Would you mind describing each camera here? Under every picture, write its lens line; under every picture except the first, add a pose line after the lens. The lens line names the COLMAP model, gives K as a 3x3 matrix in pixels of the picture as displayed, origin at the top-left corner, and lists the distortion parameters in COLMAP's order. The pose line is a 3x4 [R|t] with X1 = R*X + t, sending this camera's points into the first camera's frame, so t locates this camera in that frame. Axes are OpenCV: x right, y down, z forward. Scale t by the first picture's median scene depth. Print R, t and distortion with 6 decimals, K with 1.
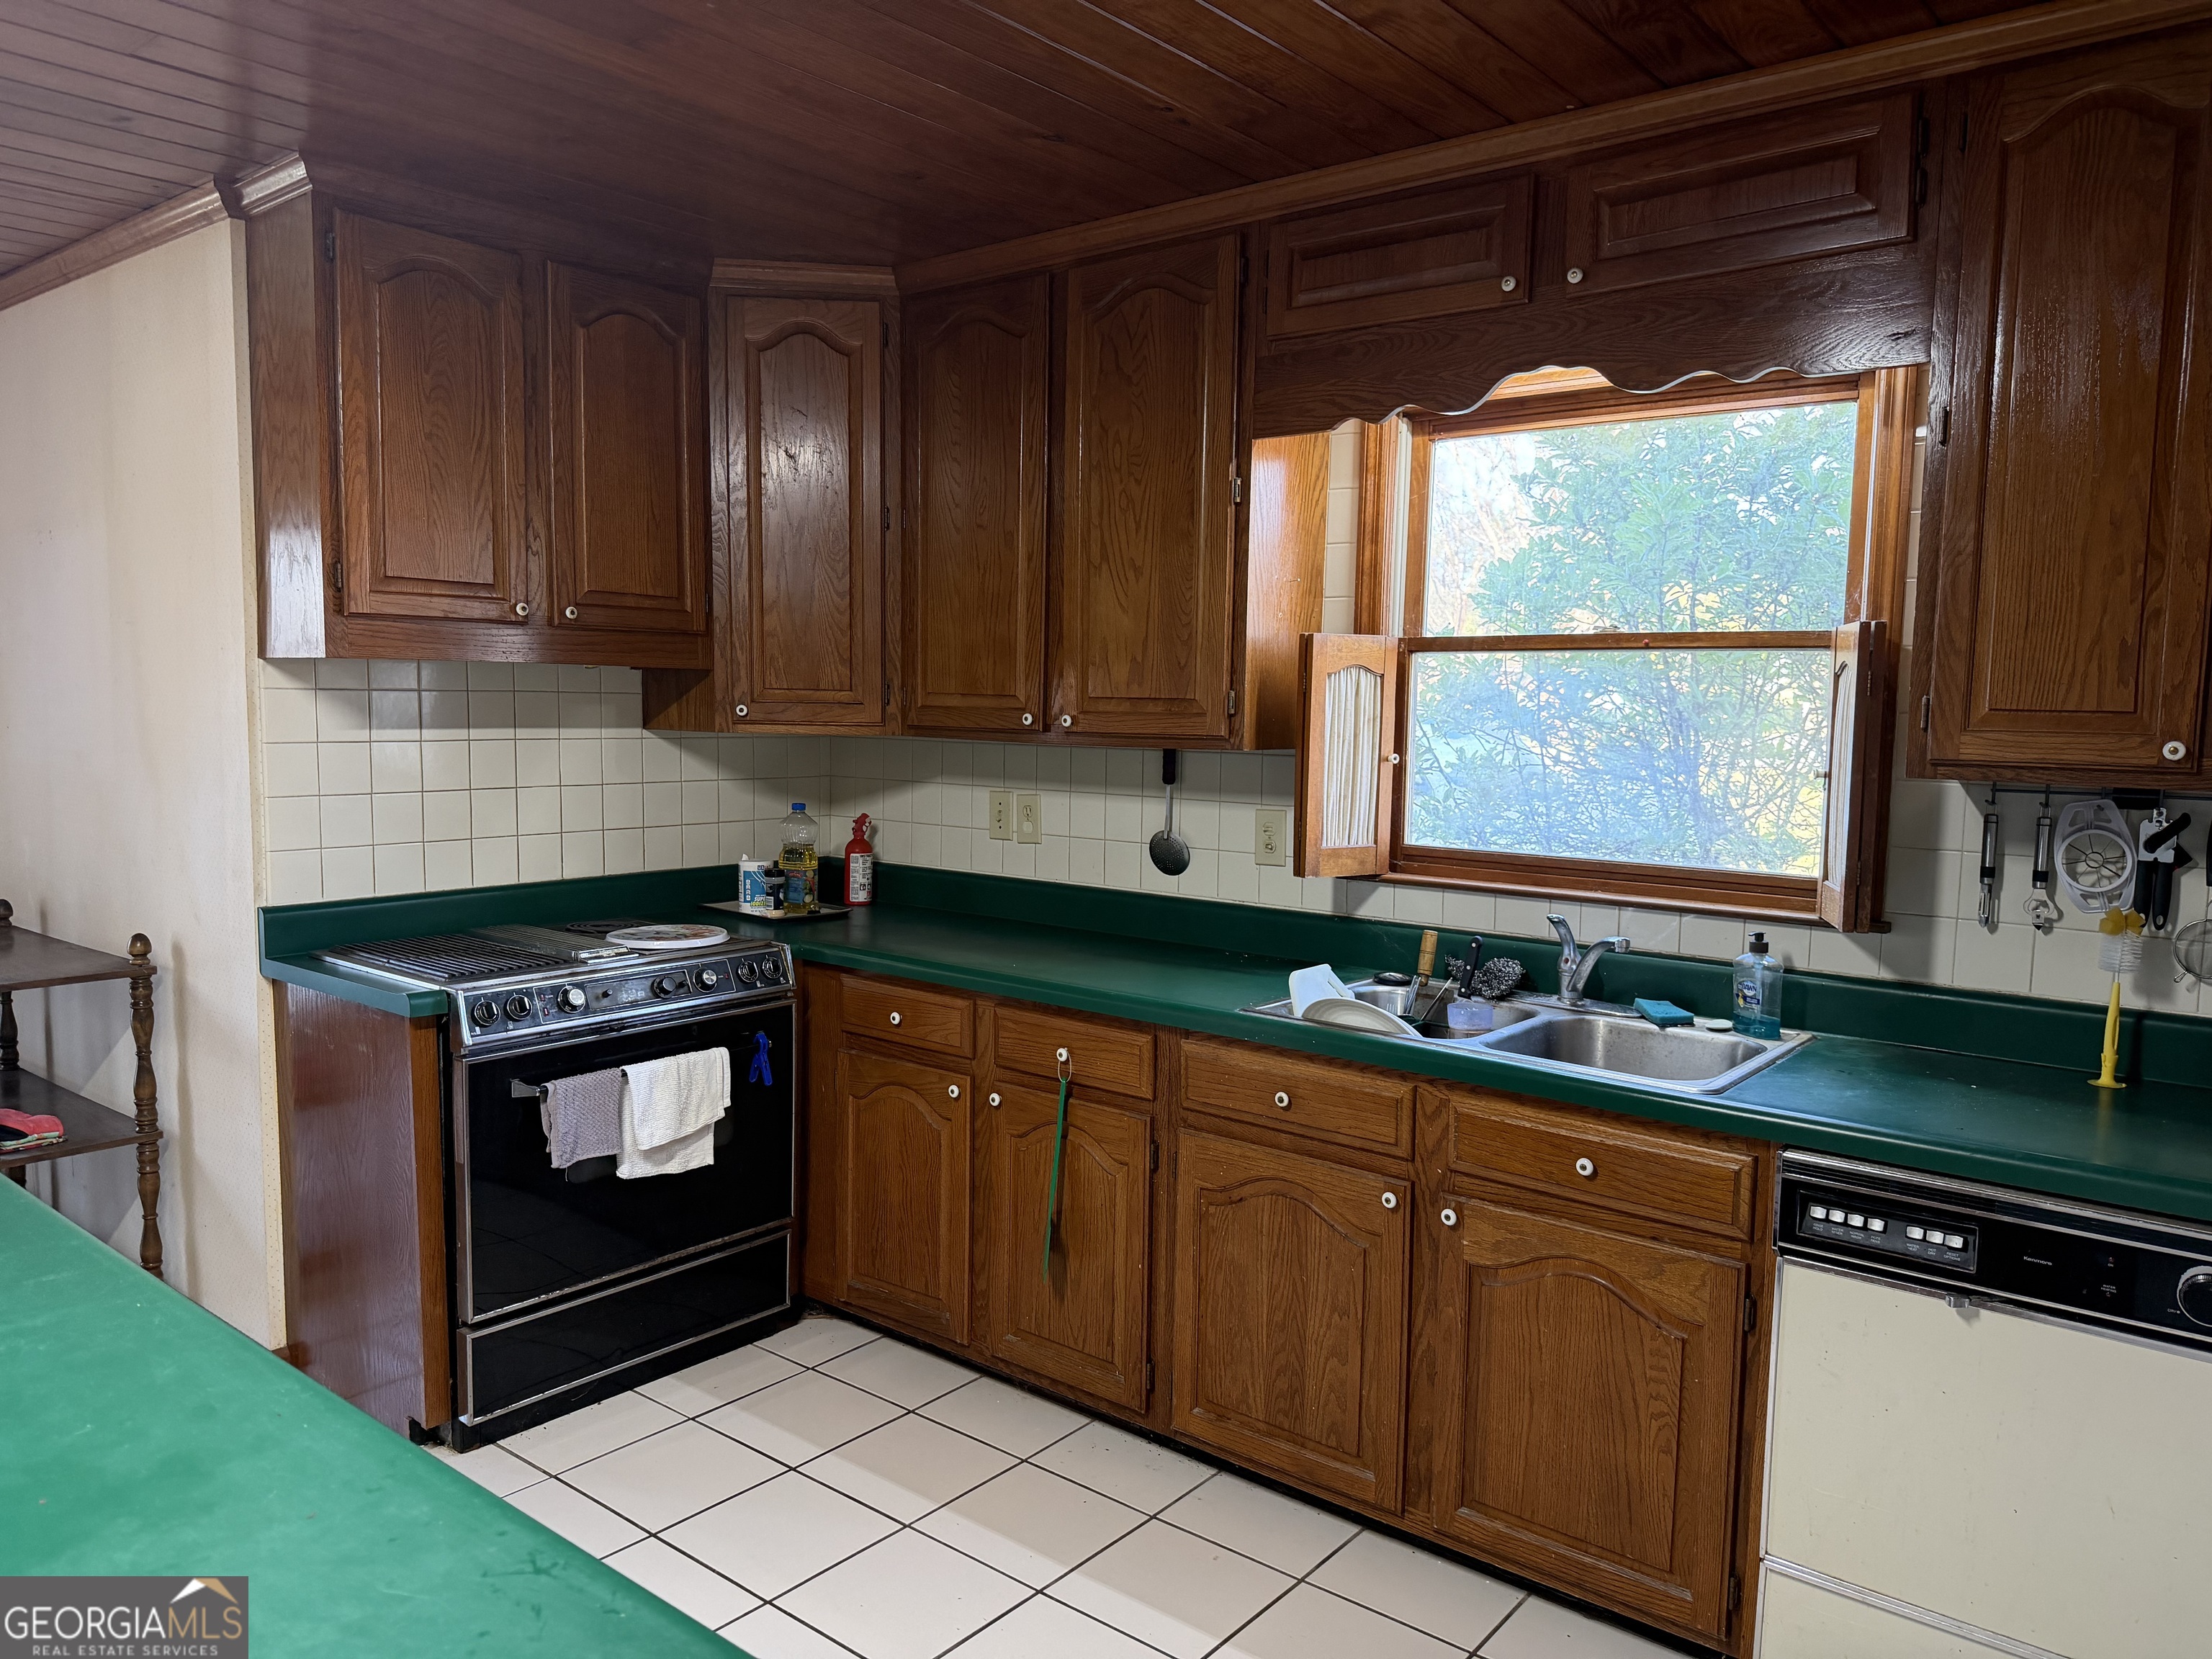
lens RADIAL K [[1552.9, 0, 1107.2], [0, 1552.9, 835.1], [0, 0, 1]] dist [0.060686, -0.009679]
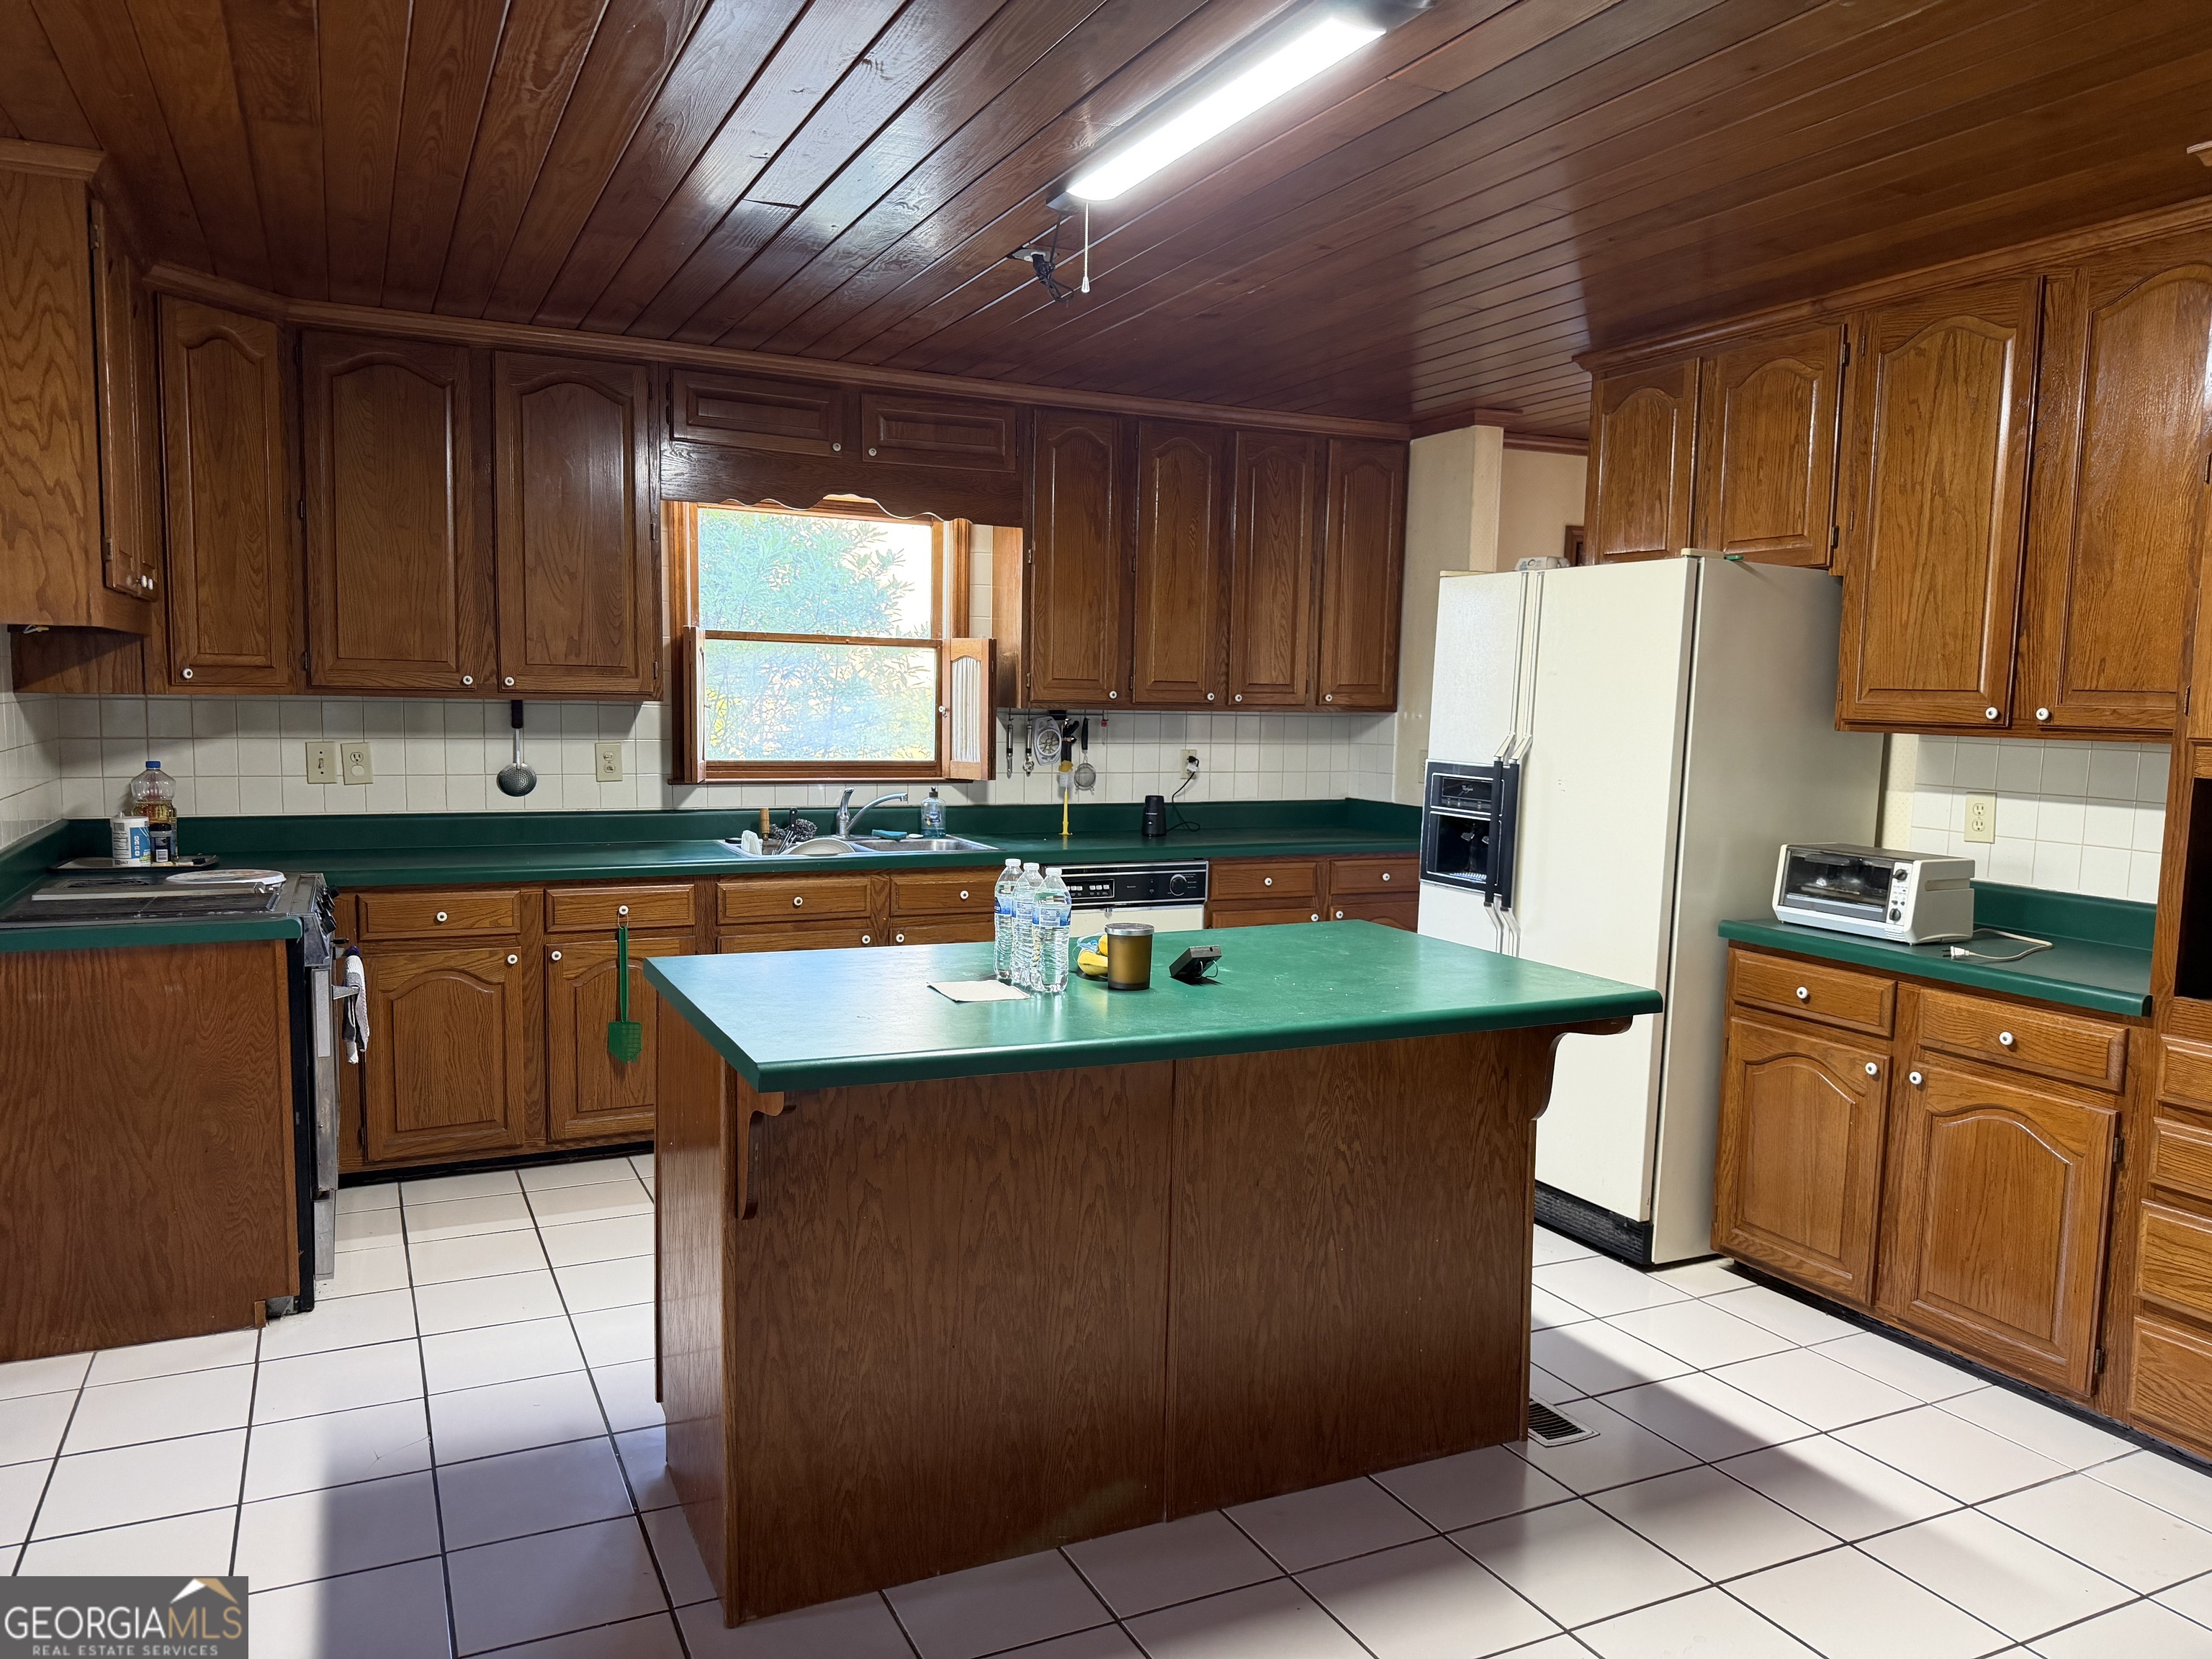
lens RADIAL K [[1552.9, 0, 1117.0], [0, 1552.9, 825.3], [0, 0, 1]] dist [0.060686, -0.009679]
pose [[0.409098, -0.084299, 0.908588, -1.080255], [0.068401, 0.995755, 0.061588, 0.002511], [-0.909923, 0.036953, 0.413128, -0.037783]]
